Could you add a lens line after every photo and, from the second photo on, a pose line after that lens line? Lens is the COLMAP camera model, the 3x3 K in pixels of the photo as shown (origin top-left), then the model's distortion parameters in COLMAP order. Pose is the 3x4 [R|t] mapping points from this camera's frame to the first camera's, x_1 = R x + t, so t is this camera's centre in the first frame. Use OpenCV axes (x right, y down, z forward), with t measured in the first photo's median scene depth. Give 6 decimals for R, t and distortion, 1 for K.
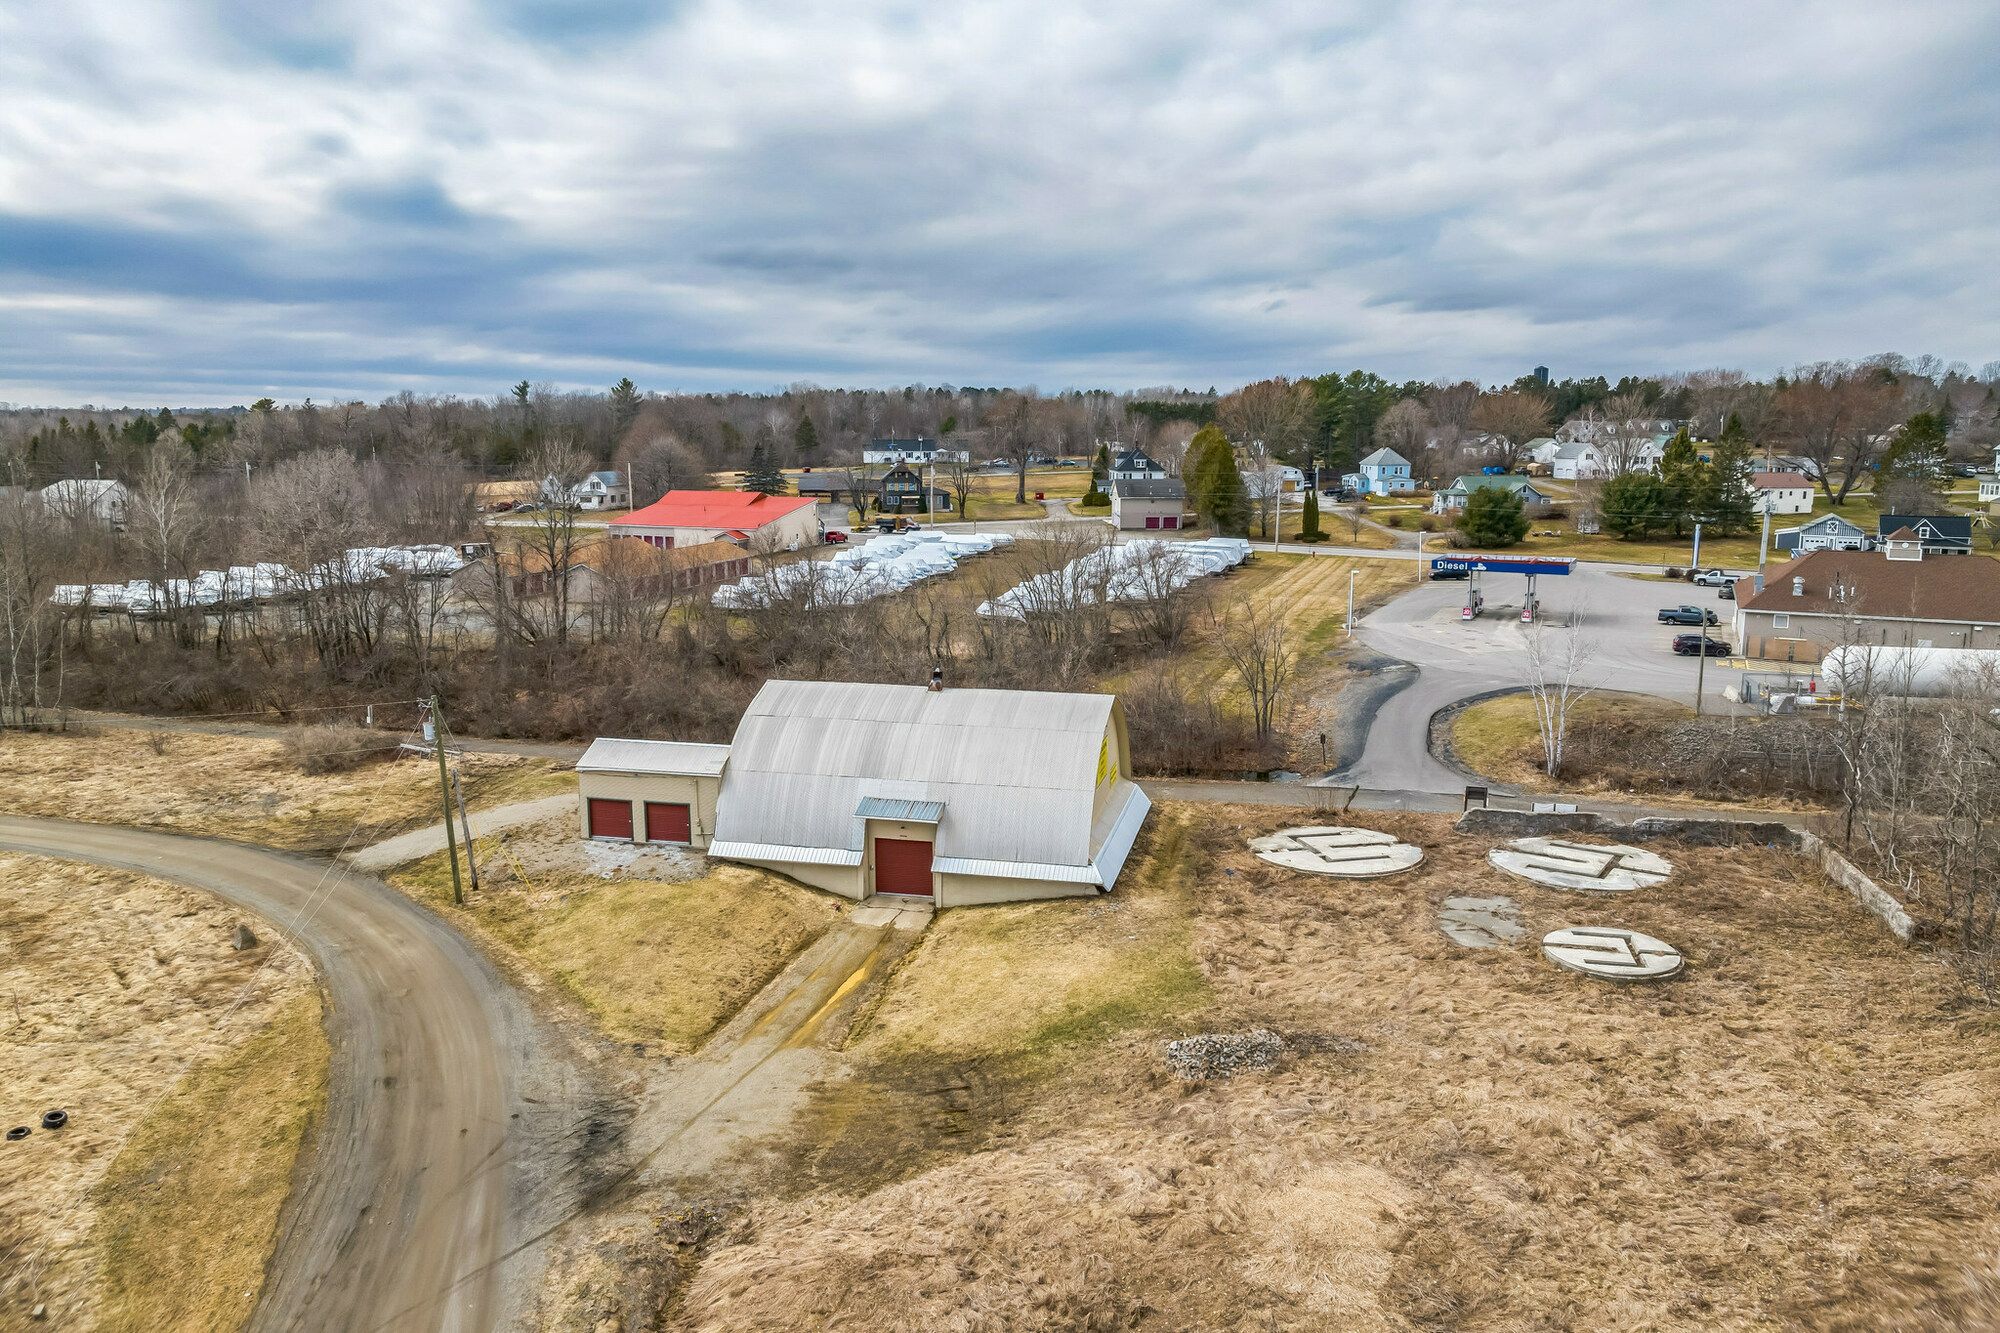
lens RADIAL K [[1424.8, 0, 991.9], [0, 1424.8, 665.0], [0, 0, 1]] dist [-0.041871, -0.003840]
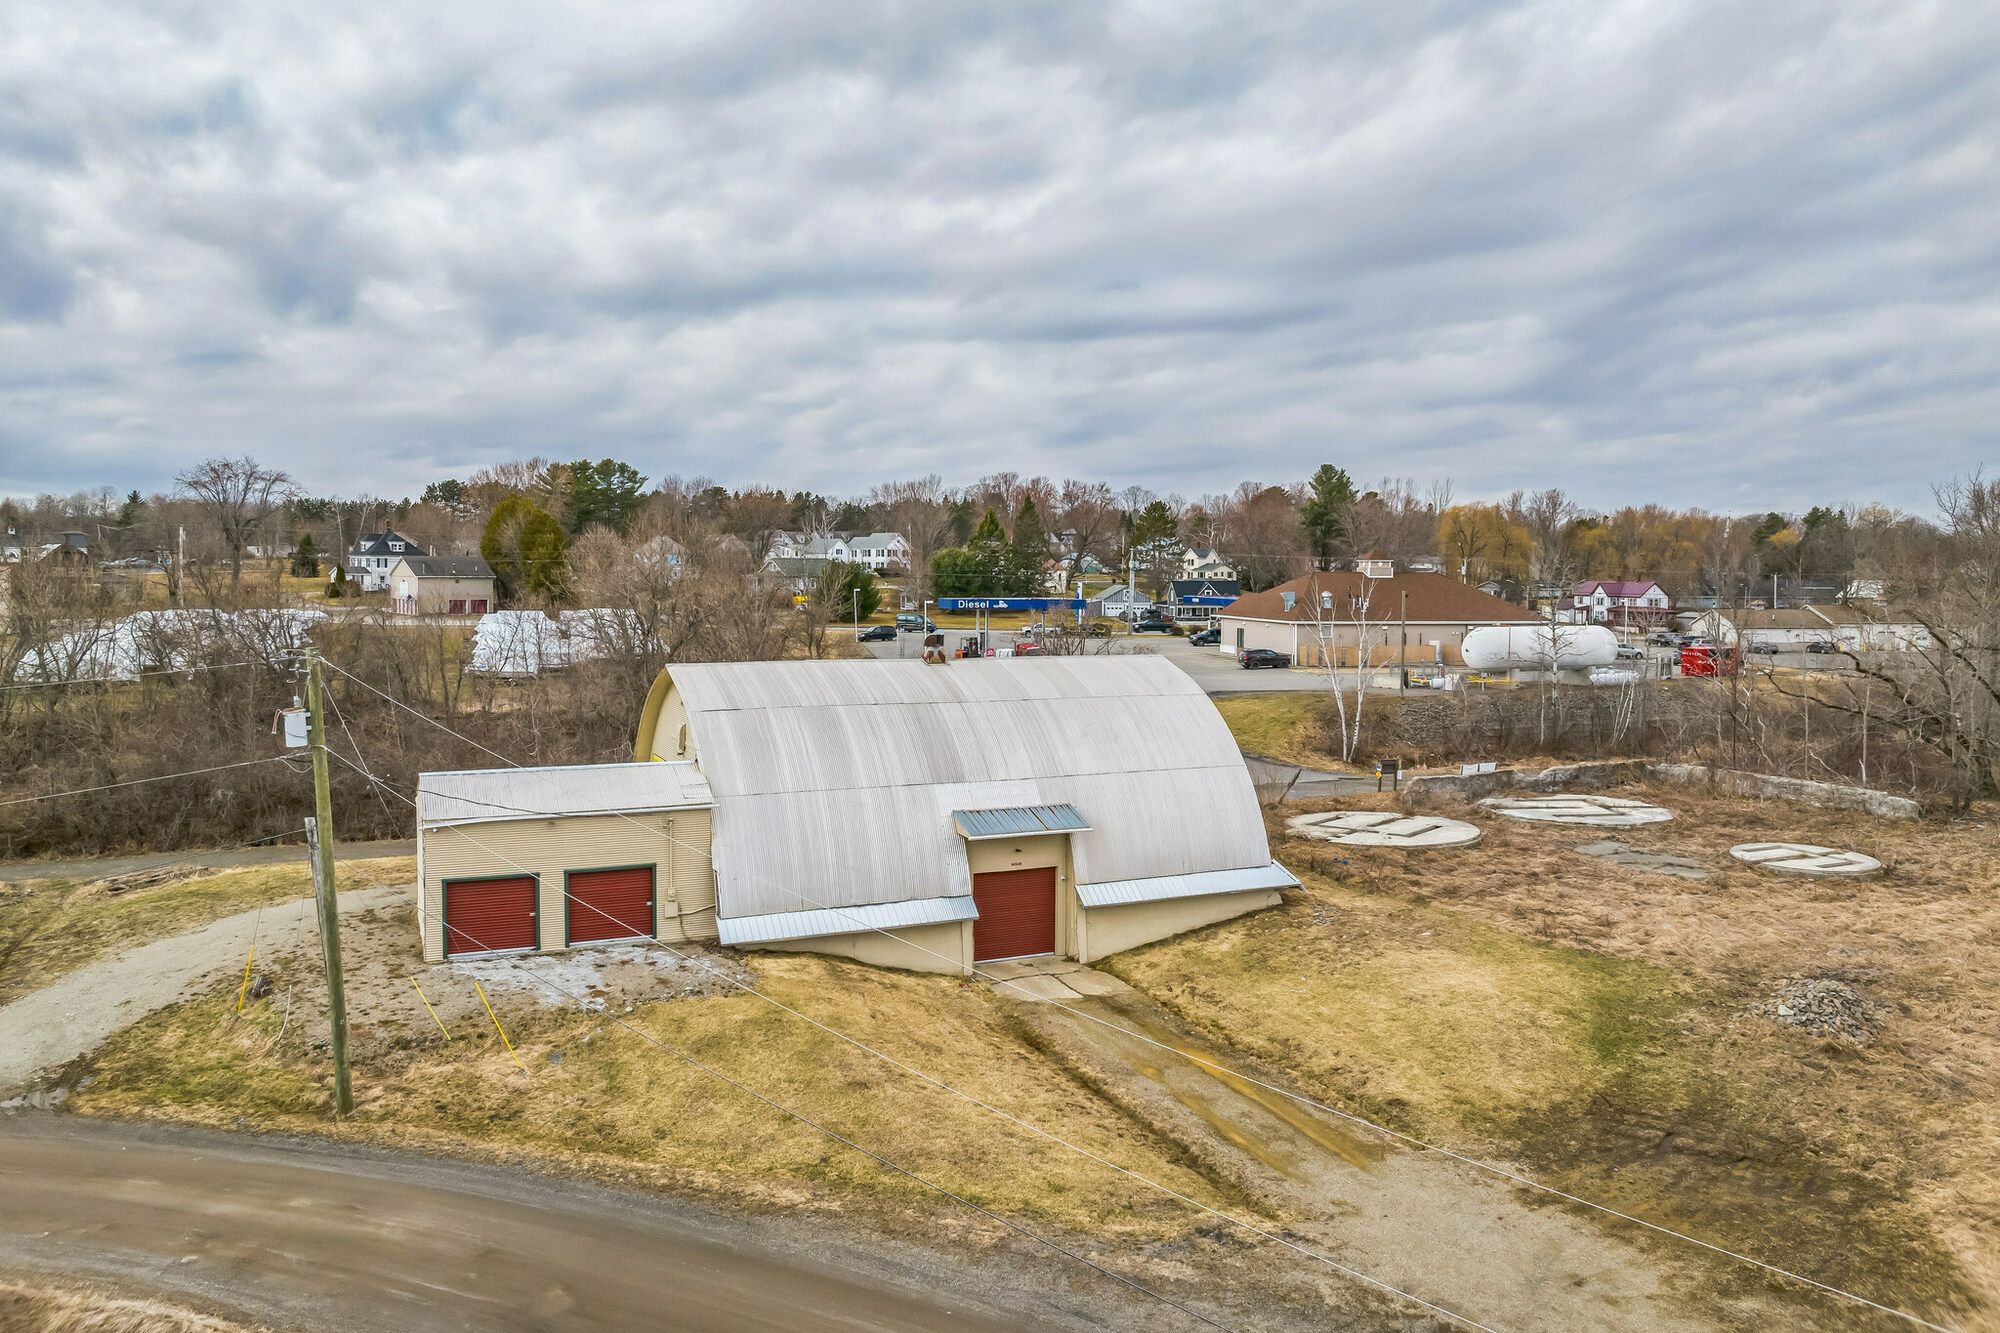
lens RADIAL K [[1424.8, 0, 1001.2], [0, 1424.8, 652.1], [0, 0, 1]] dist [-0.041871, -0.003840]
pose [[0.787262, -0.024712, 0.616123, -0.463889], [0.094224, 0.992283, -0.080597, 0.074794], [-0.609377, 0.121505, 0.783516, 0.476731]]
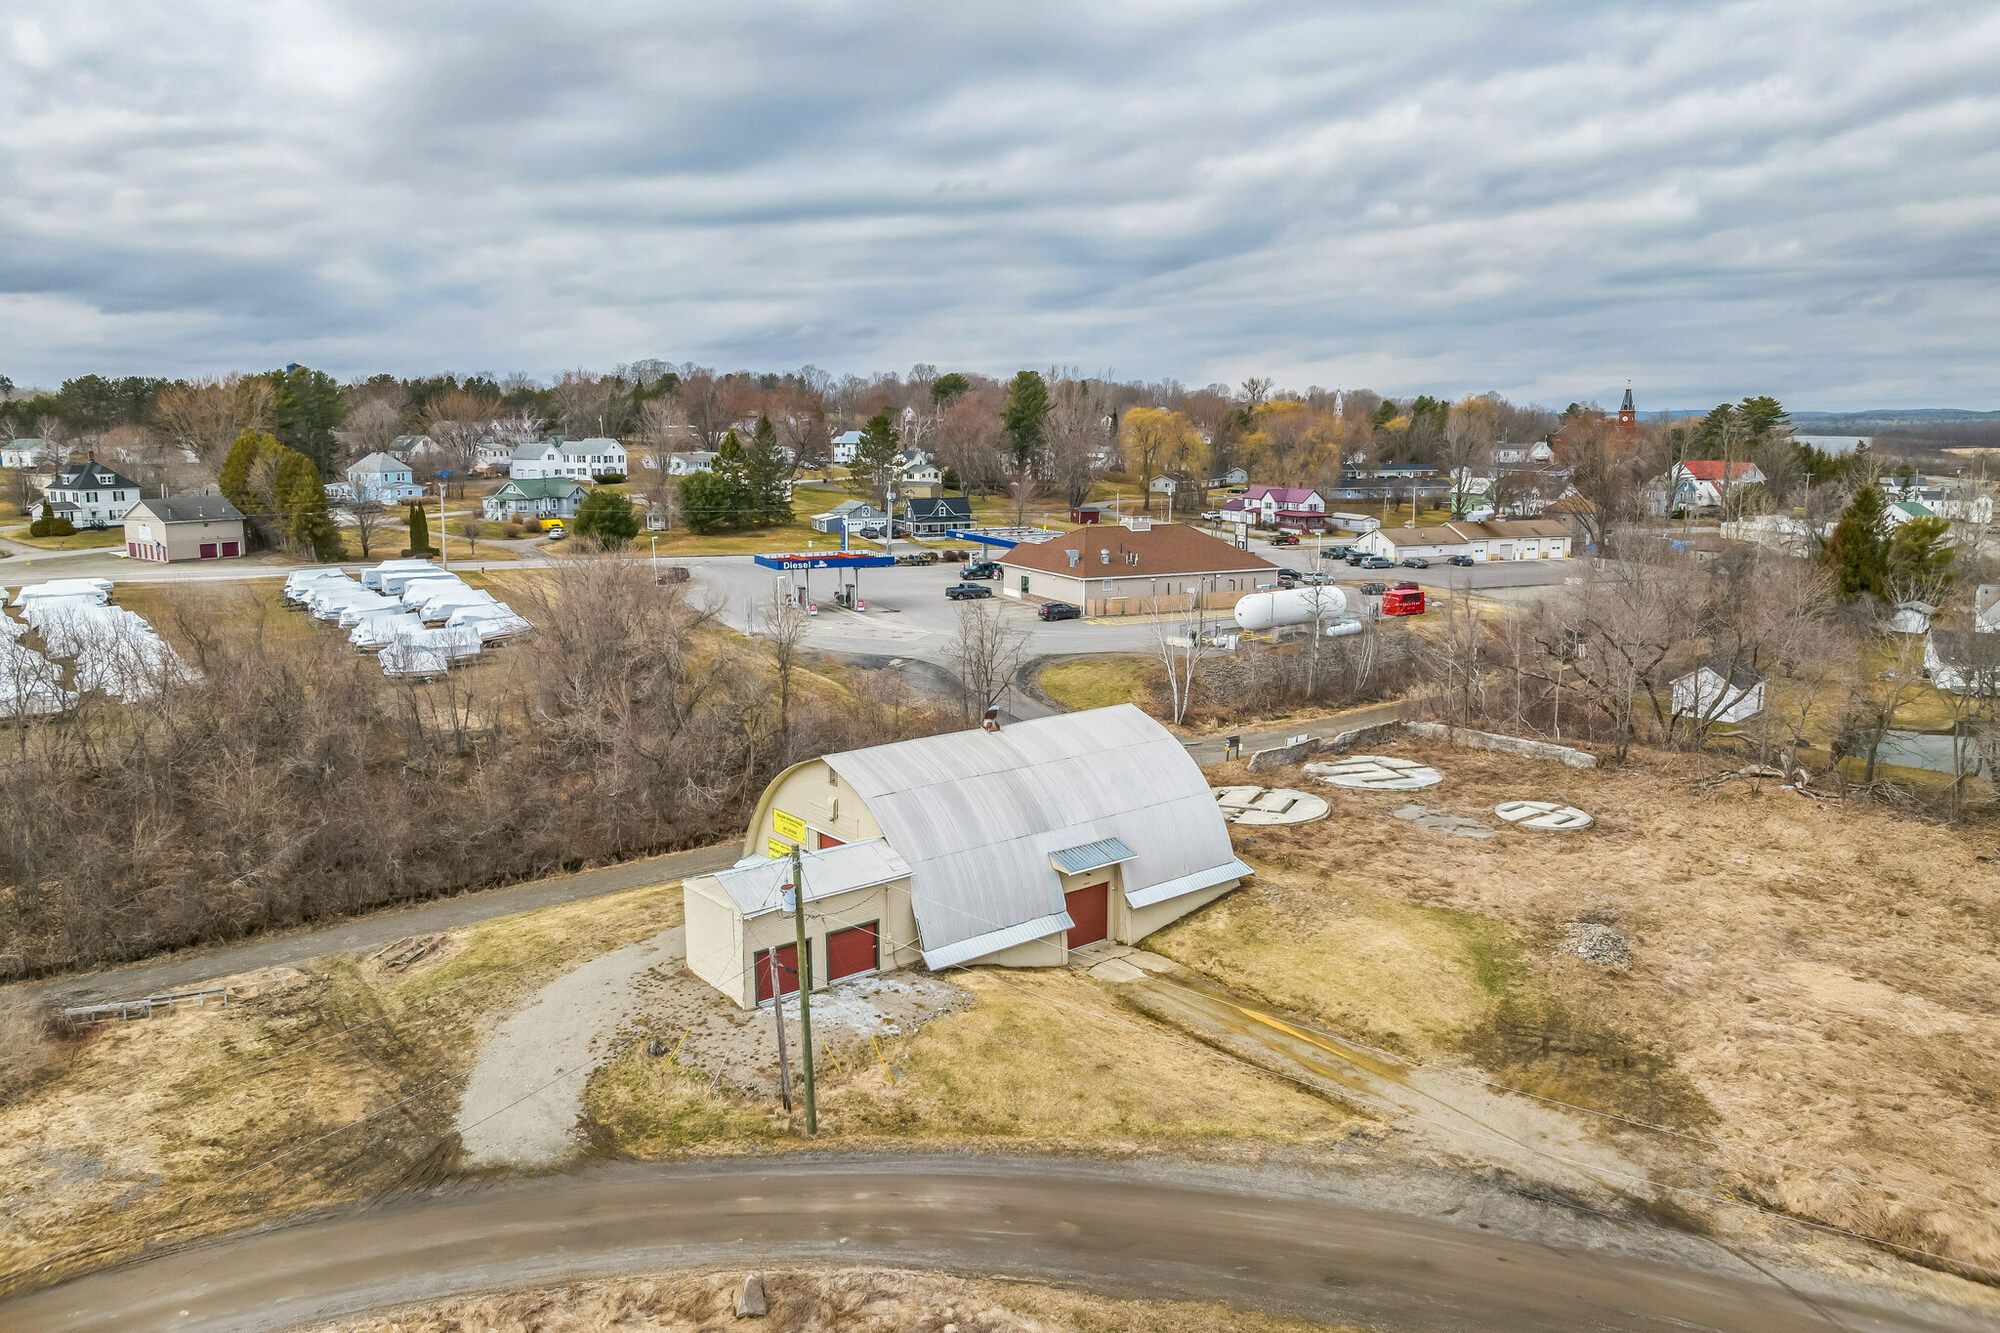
lens RADIAL K [[1424.8, 0, 1001.8], [0, 1424.8, 665.6], [0, 0, 1]] dist [-0.041871, -0.003840]
pose [[0.599080, -0.132582, 0.789636, -0.807342], [0.130337, 0.989190, 0.067204, -0.090518], [-0.790010, 0.062658, 0.609884, 0.461710]]
